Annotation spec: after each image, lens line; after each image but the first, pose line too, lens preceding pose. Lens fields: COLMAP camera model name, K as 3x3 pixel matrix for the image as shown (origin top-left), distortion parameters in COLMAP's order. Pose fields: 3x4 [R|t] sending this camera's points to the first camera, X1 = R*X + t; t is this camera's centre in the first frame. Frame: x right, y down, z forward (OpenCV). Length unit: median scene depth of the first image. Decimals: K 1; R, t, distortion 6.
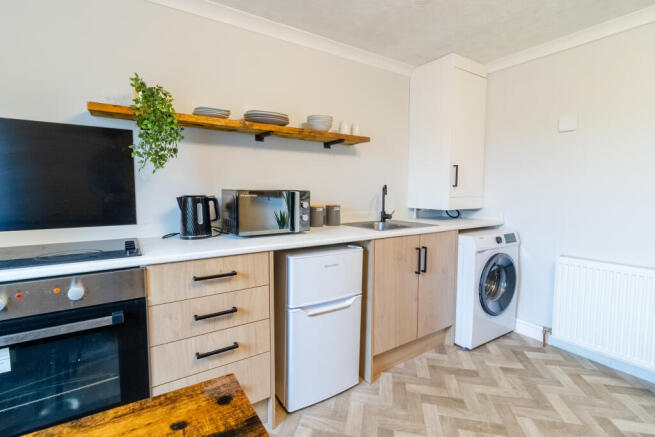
lens RADIAL K [[306.8, 0, 325.3], [0, 306.8, 214.4], [0, 0, 1]] dist [-0.002390, -0.000084]
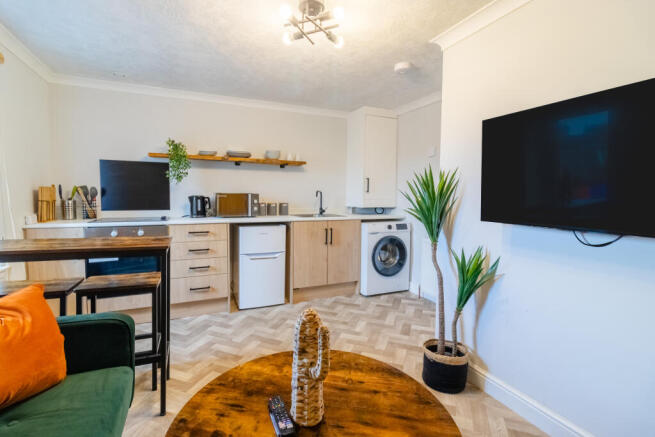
lens RADIAL K [[306.8, 0, 328.0], [0, 306.8, 218.6], [0, 0, 1]] dist [-0.002390, -0.000084]
pose [[0.986787, 0.018935, -0.160912, 0.642900], [-0.019870, 0.999794, -0.004202, 0.068147], [0.160799, 0.007344, 0.986960, -0.719007]]
